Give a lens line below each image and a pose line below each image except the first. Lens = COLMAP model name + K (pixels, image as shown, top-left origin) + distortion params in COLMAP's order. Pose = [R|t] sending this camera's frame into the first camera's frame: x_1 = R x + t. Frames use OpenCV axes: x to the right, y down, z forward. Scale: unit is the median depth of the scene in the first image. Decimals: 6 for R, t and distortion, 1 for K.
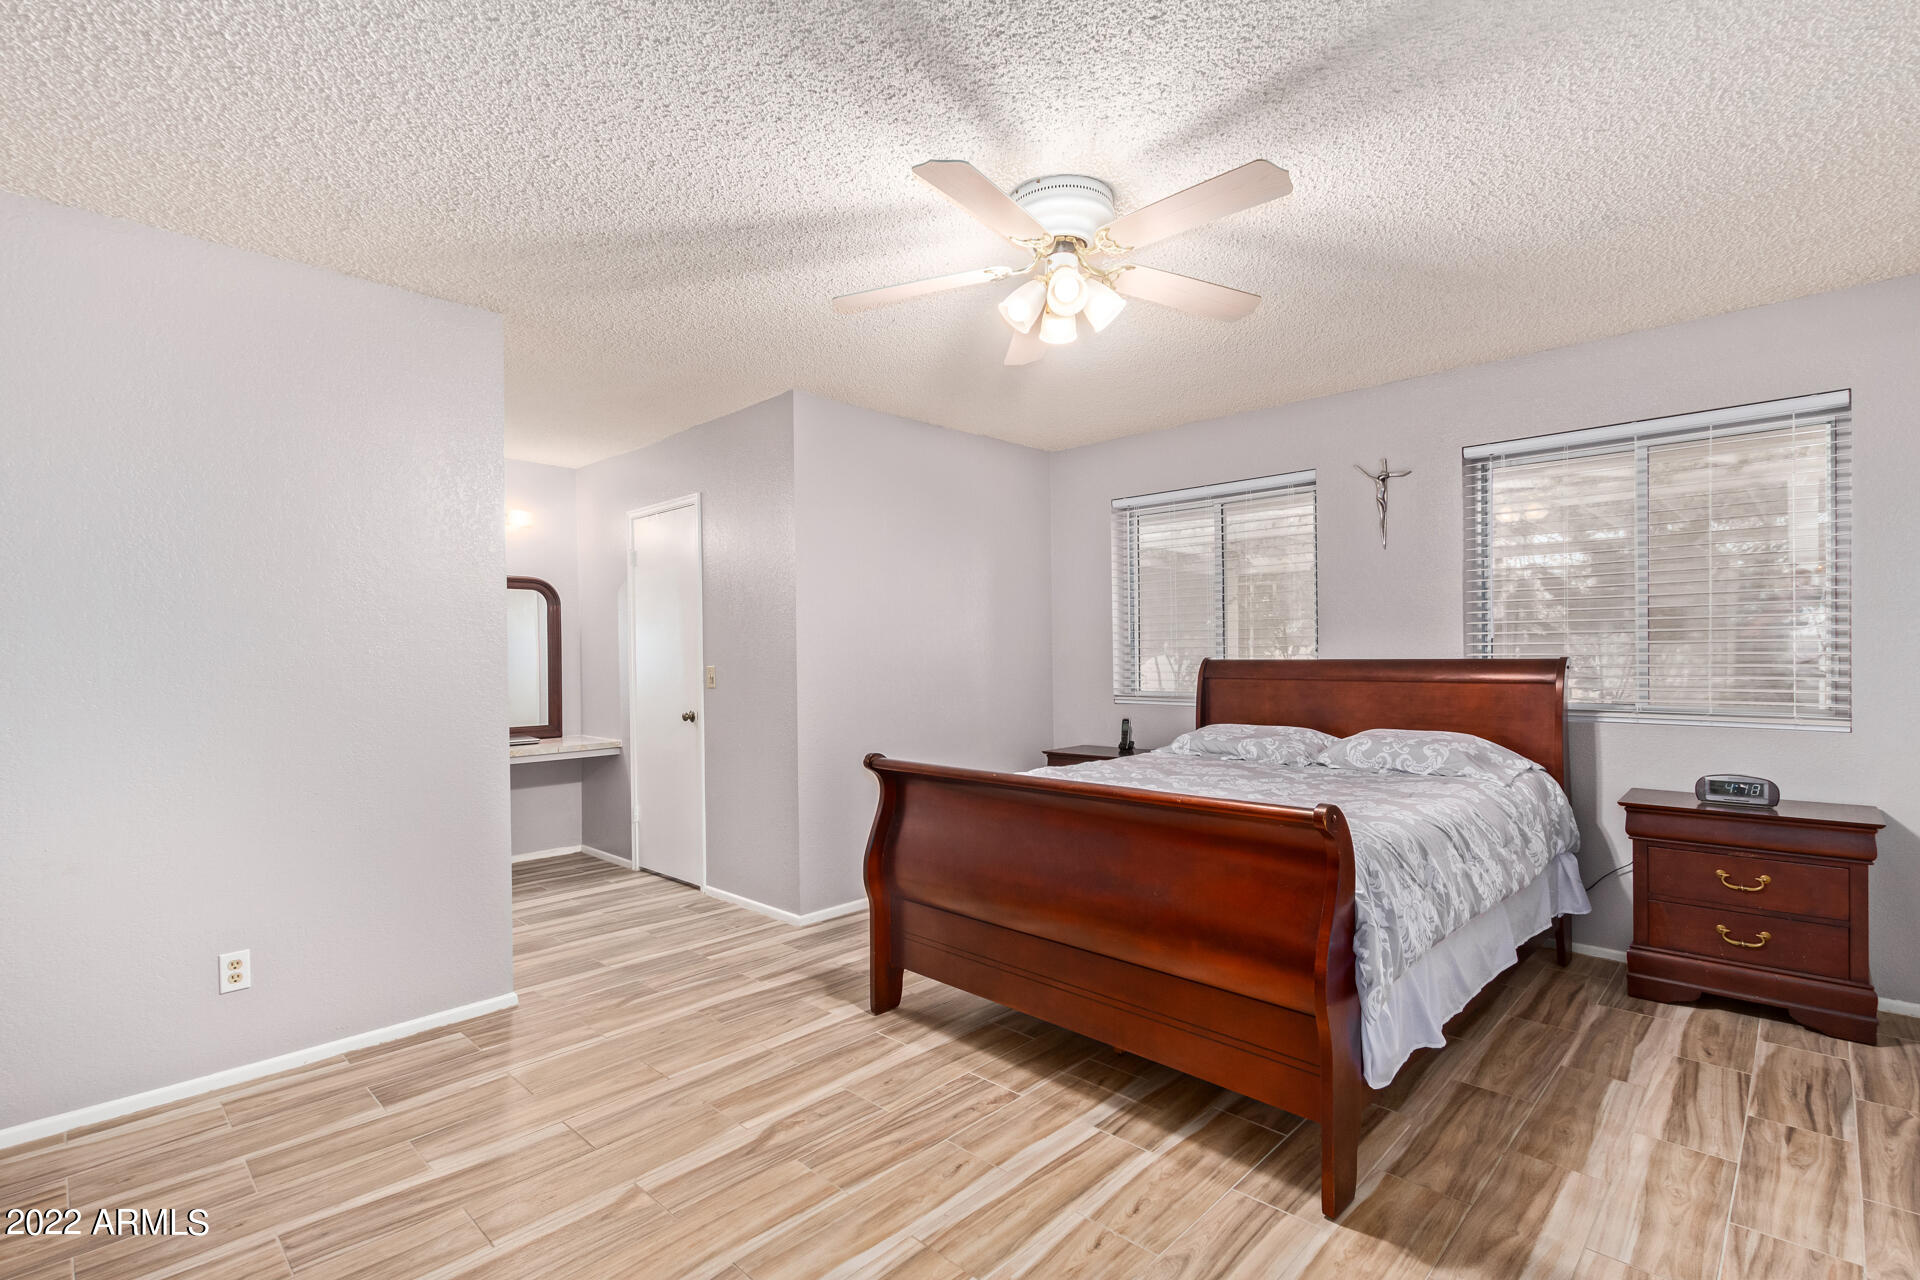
lens RADIAL K [[897.6, 0, 977.2], [0, 897.6, 649.3], [0, 0, 1]] dist [0.009621, -0.003839]
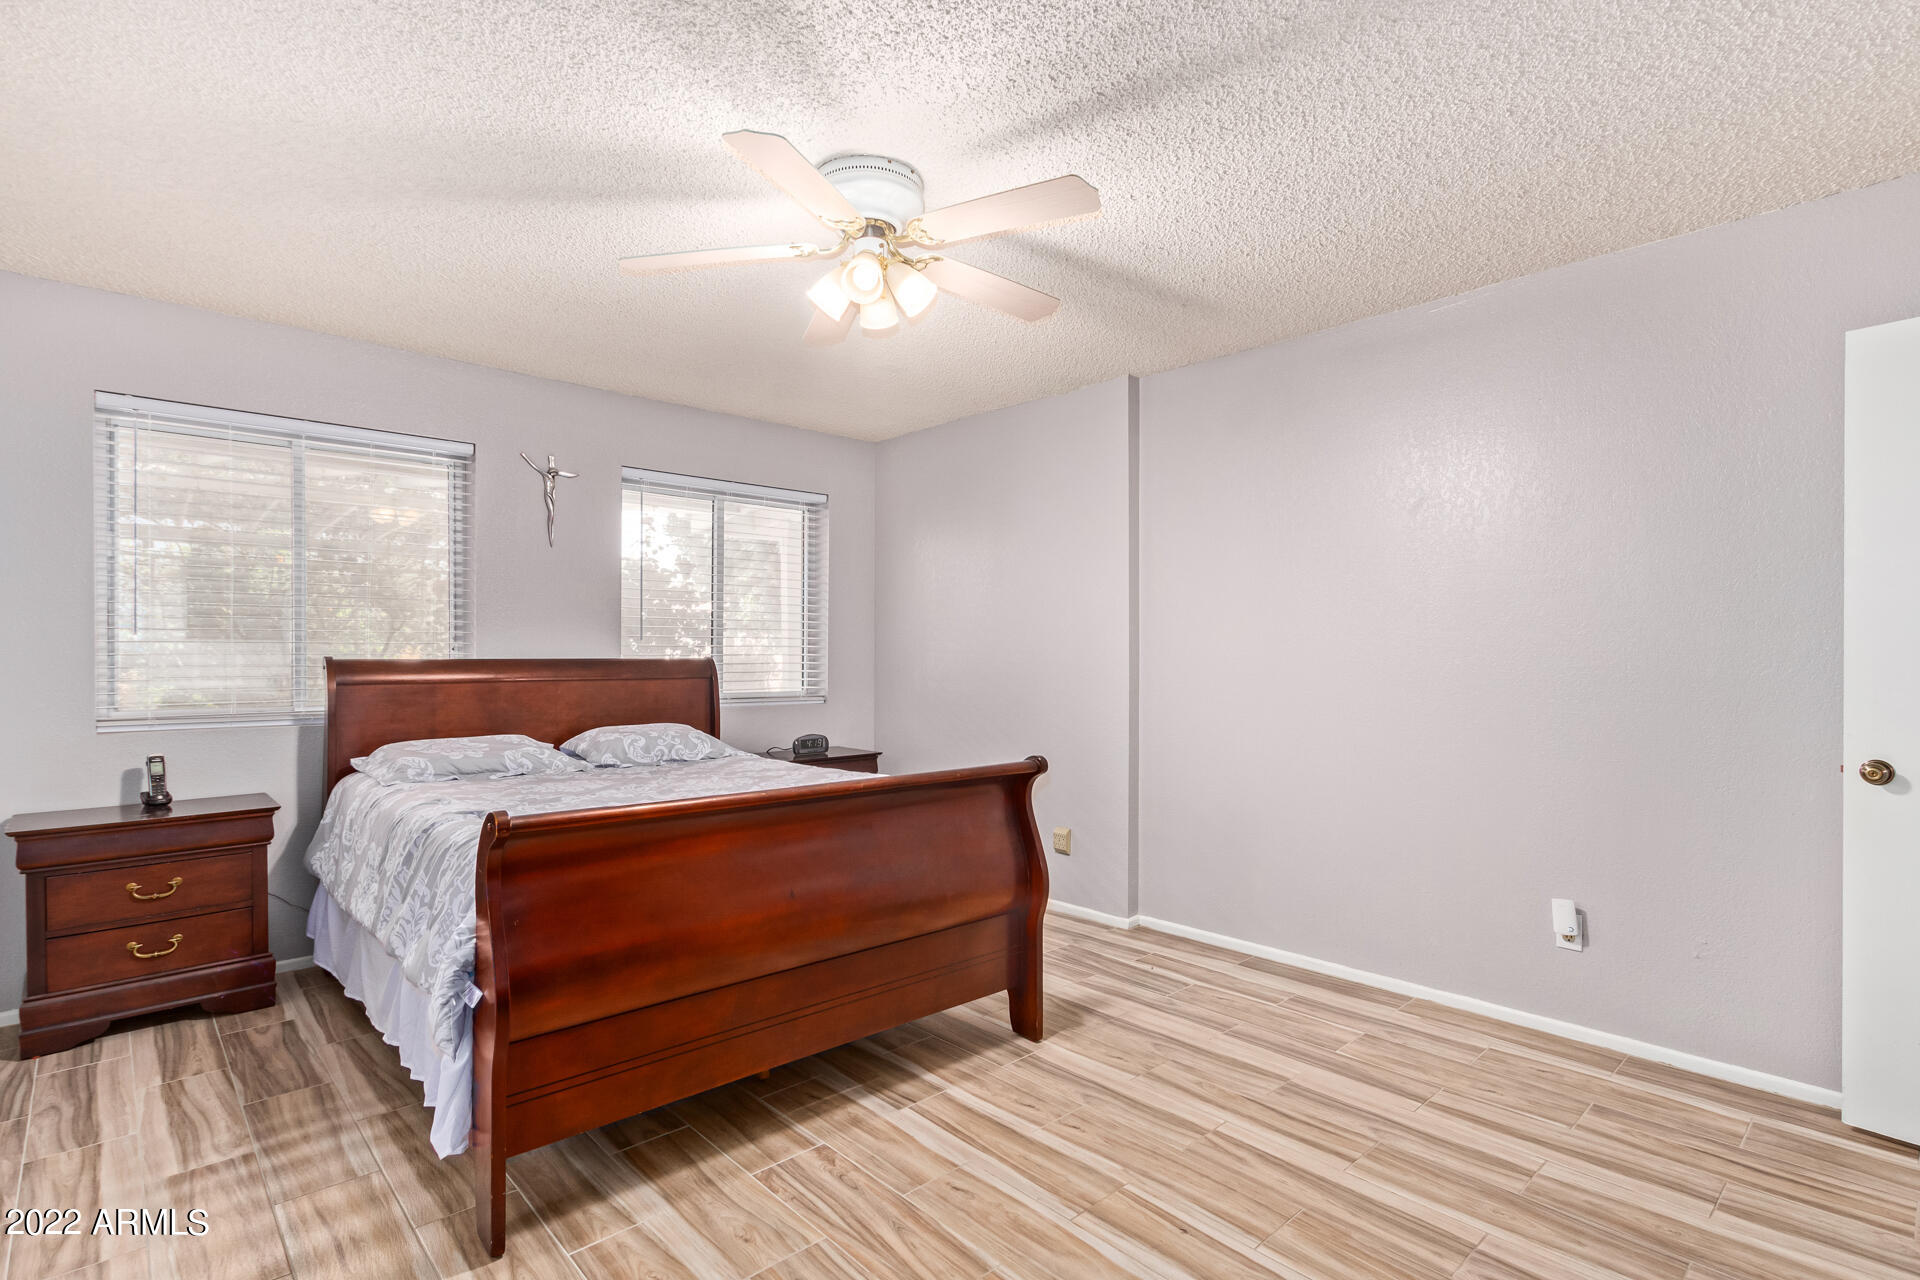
lens RADIAL K [[897.6, 0, 976.3], [0, 897.6, 652.3], [0, 0, 1]] dist [0.009621, -0.003839]
pose [[0.064638, 0.009260, 0.997866, -0.792483], [-0.011139, 0.999901, -0.008557, 0.012213], [-0.997847, -0.010562, 0.064735, 0.750734]]
